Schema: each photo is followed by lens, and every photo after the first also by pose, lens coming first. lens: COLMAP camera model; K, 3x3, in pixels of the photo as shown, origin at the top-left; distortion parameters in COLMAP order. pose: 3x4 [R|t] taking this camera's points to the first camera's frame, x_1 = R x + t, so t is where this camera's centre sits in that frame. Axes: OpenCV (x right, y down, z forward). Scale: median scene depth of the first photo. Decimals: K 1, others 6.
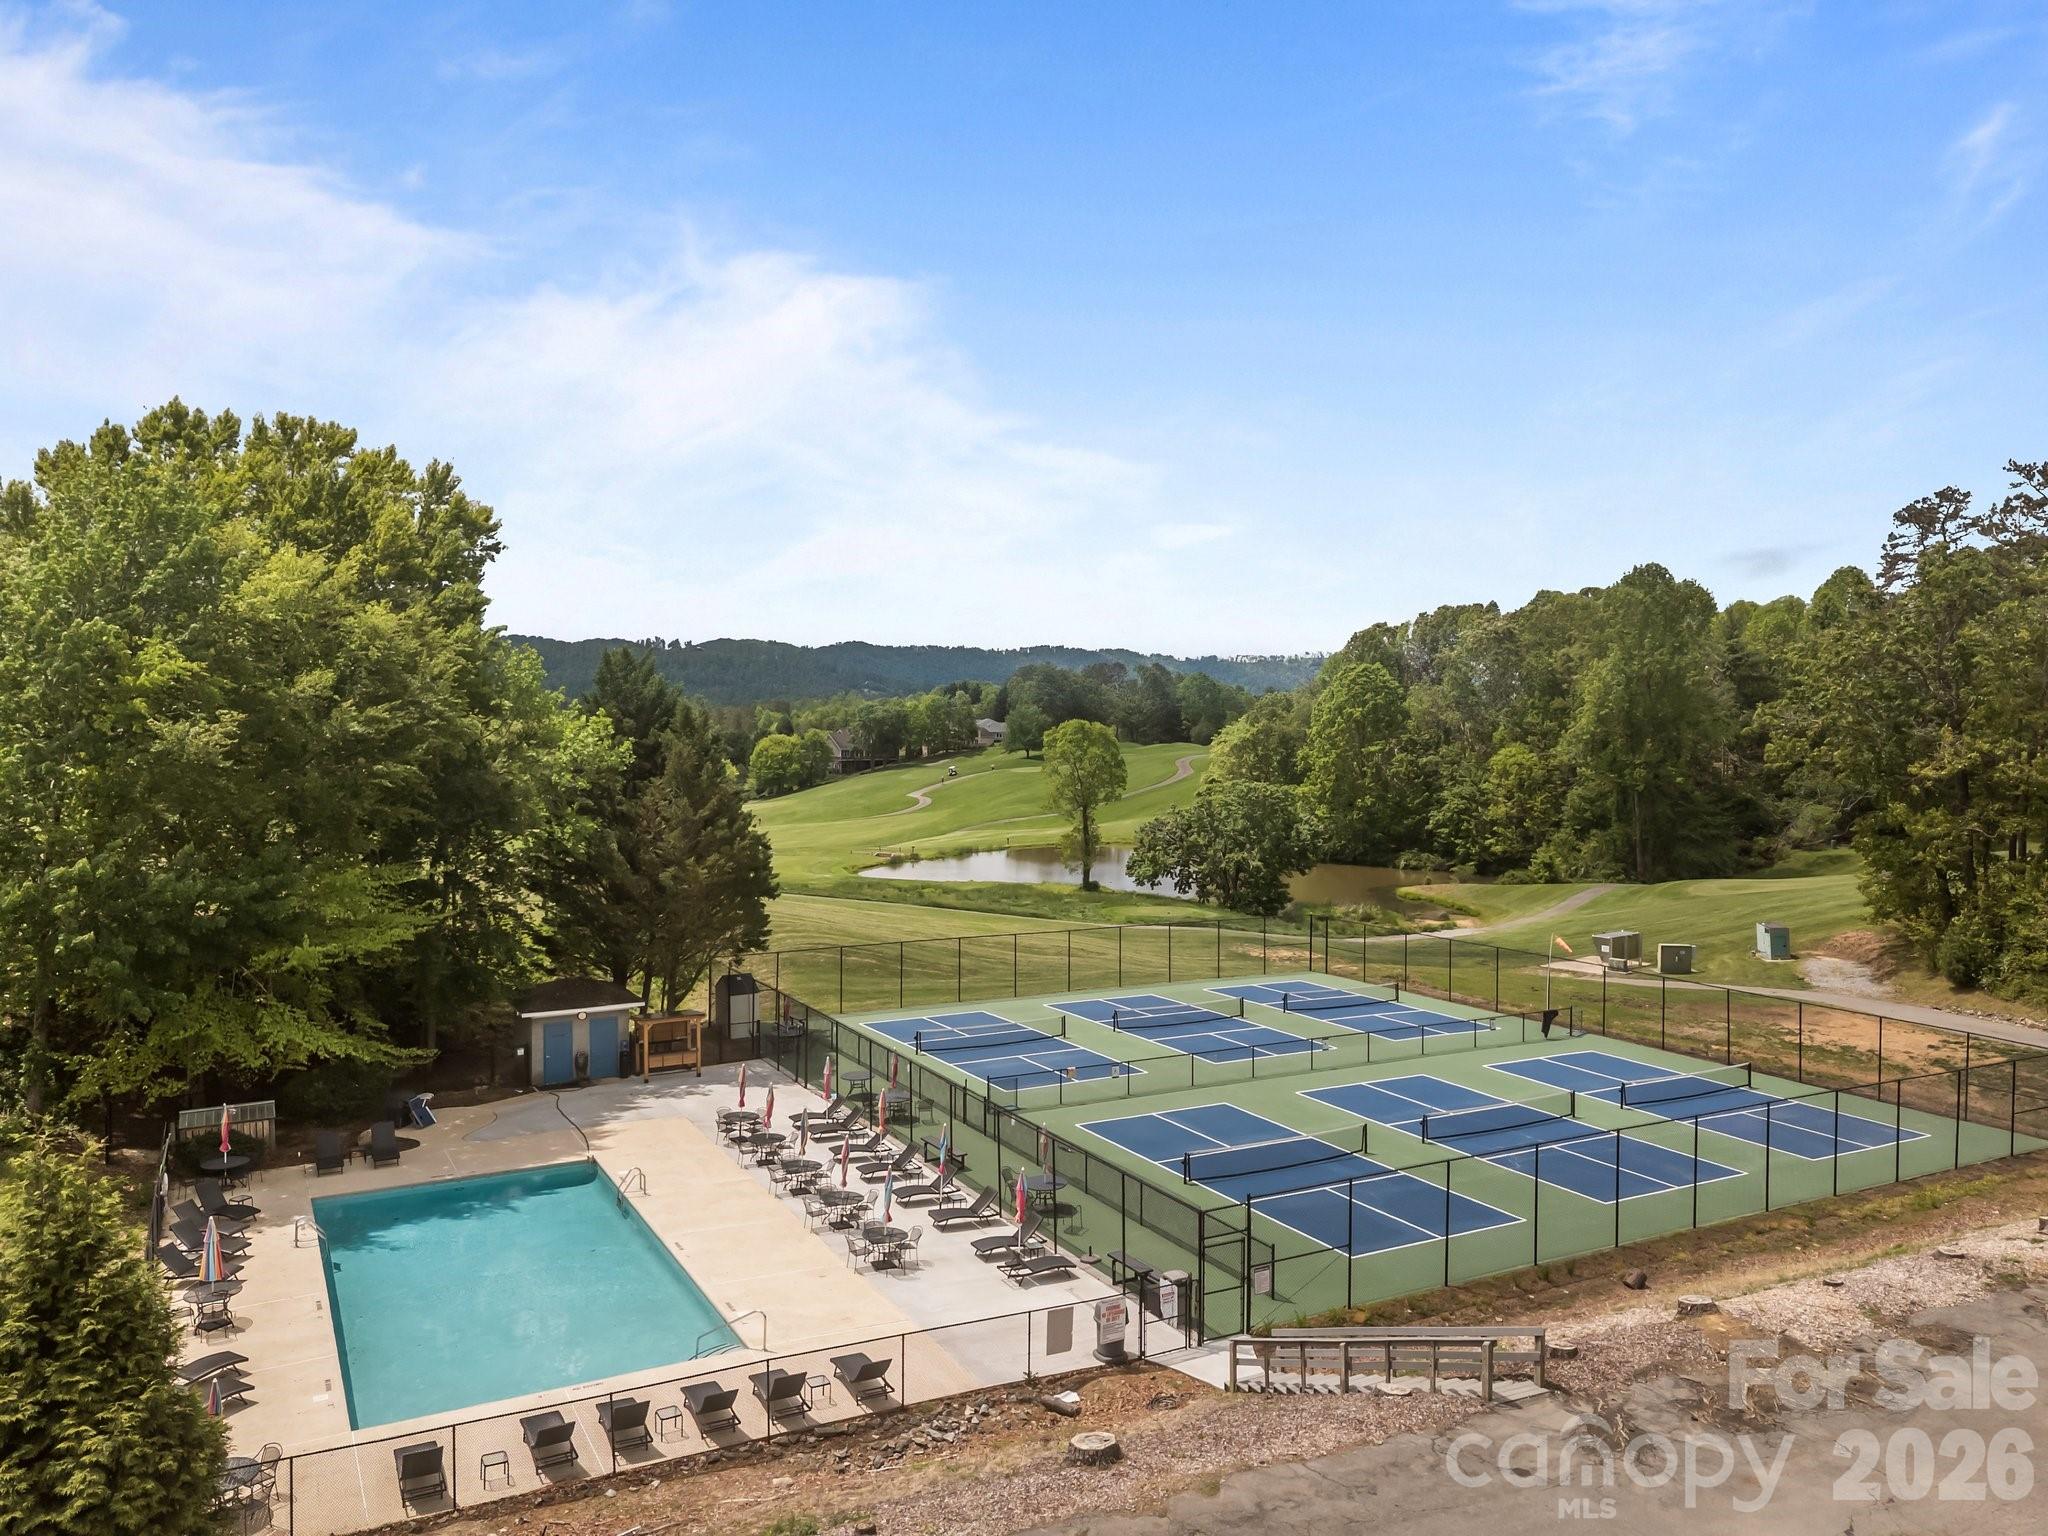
lens RADIAL K [[1470.7, 0, 1018.2], [0, 1470.7, 771.3], [0, 0, 1]] dist [0.036841, -0.008100]
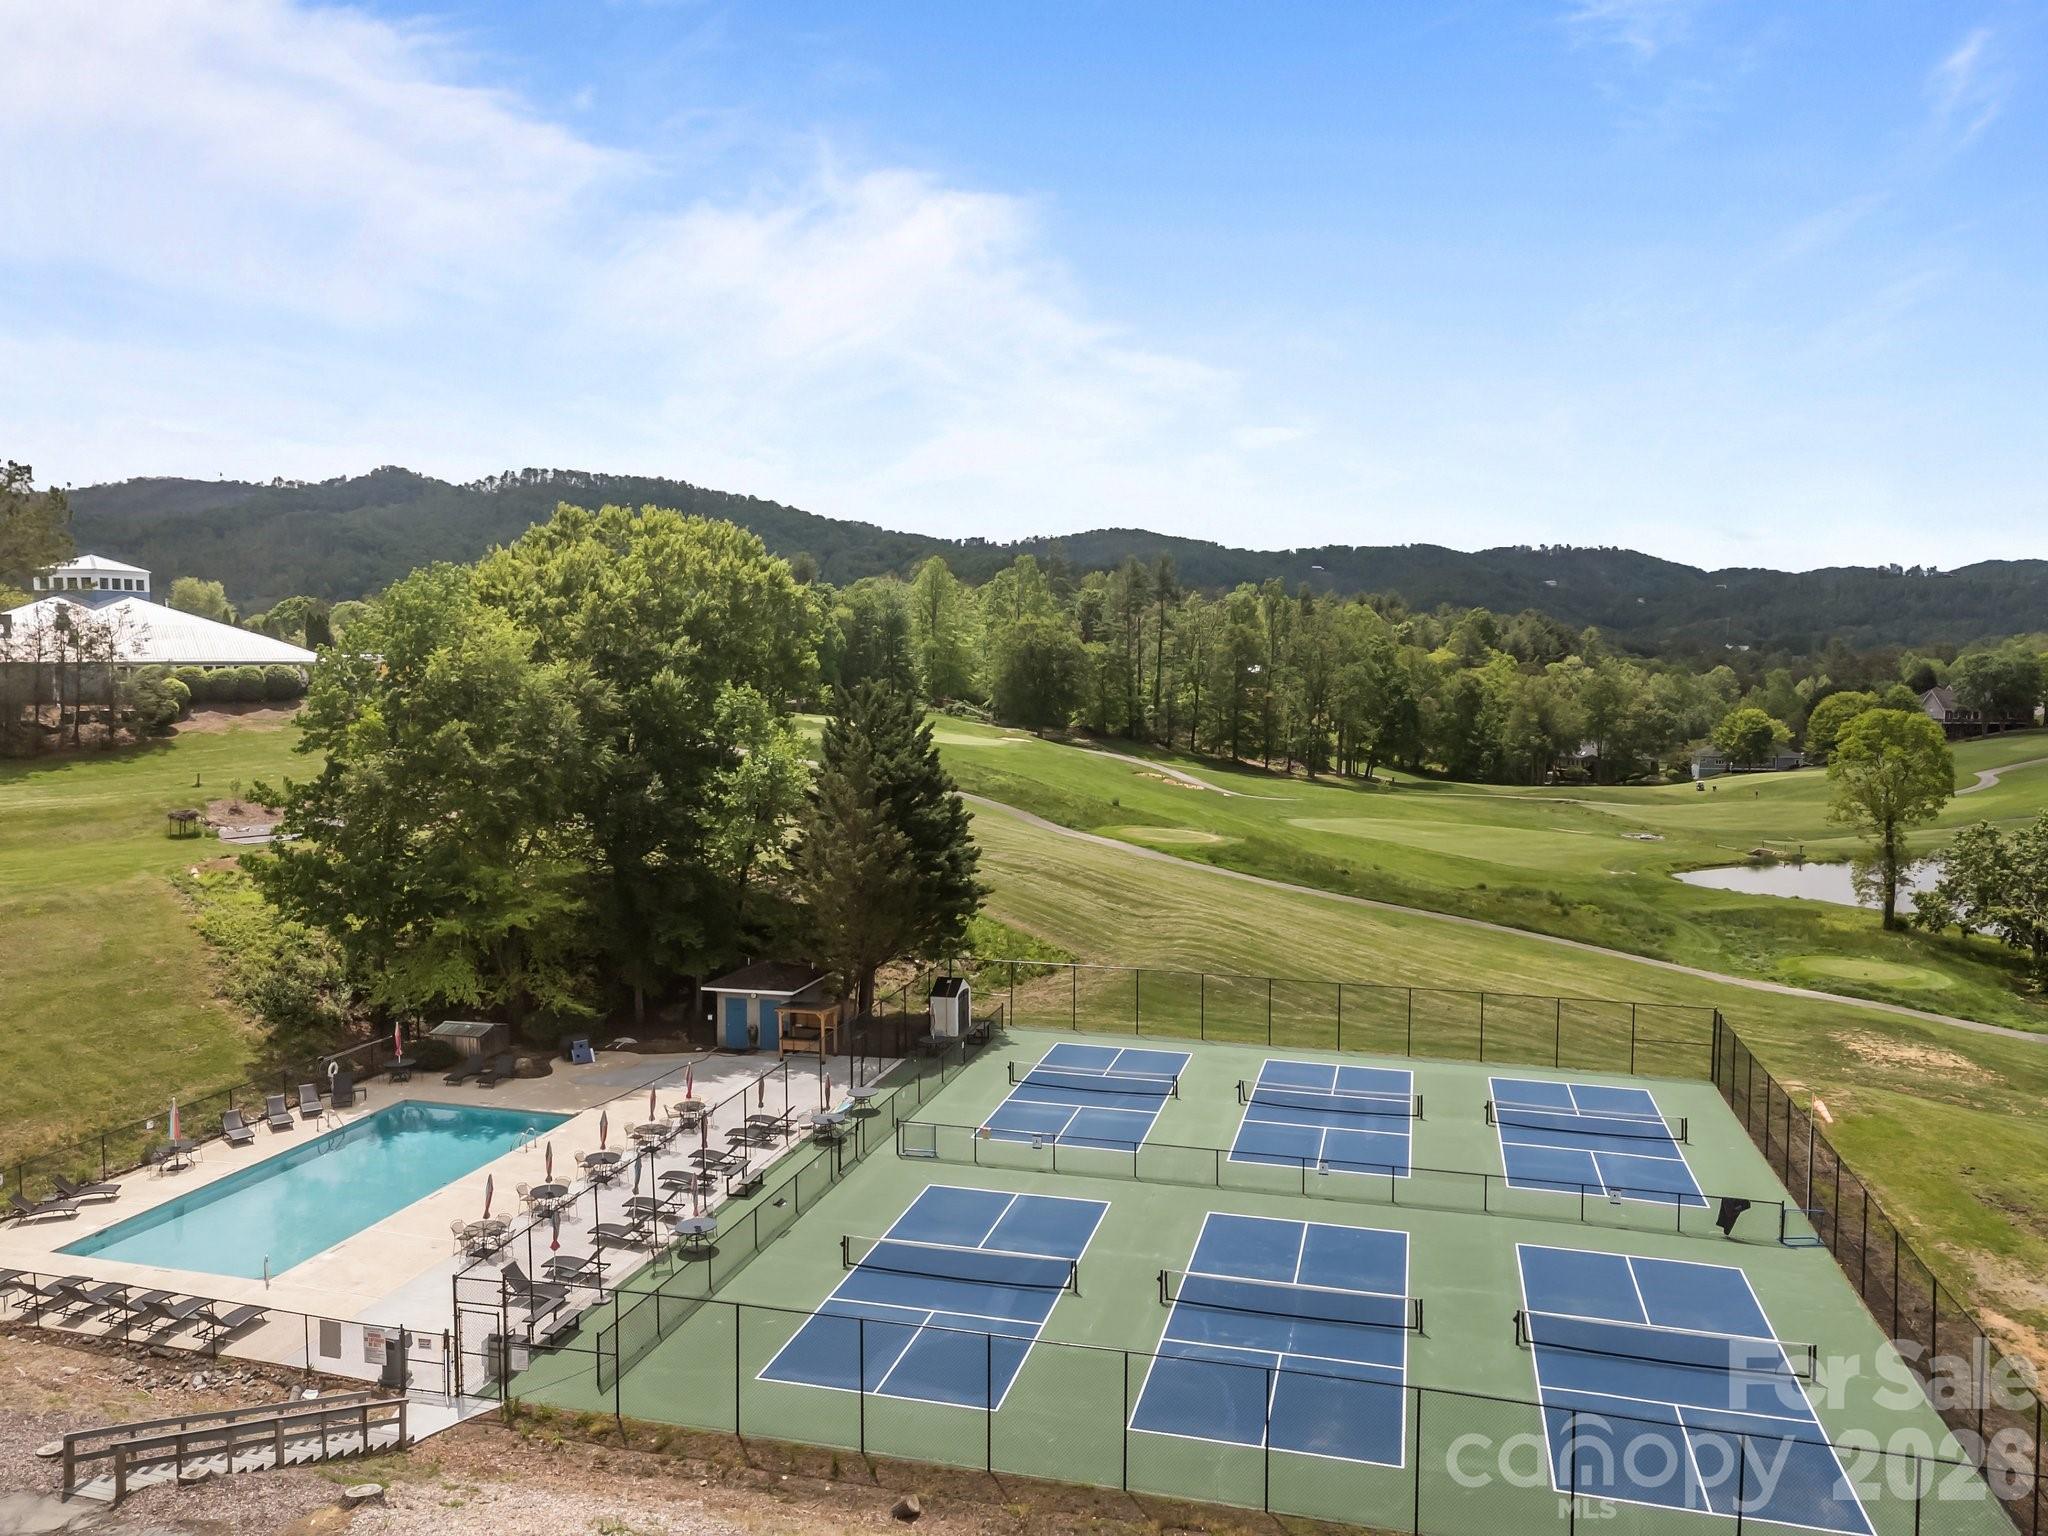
lens RADIAL K [[1470.7, 0, 1022.0], [0, 1470.7, 764.0], [0, 0, 1]] dist [0.036841, -0.008100]
pose [[0.733265, 0.049971, -0.678104, 0.795089], [-0.026271, 0.998633, 0.045183, -0.097113], [0.679435, -0.015317, 0.733576, 0.331693]]
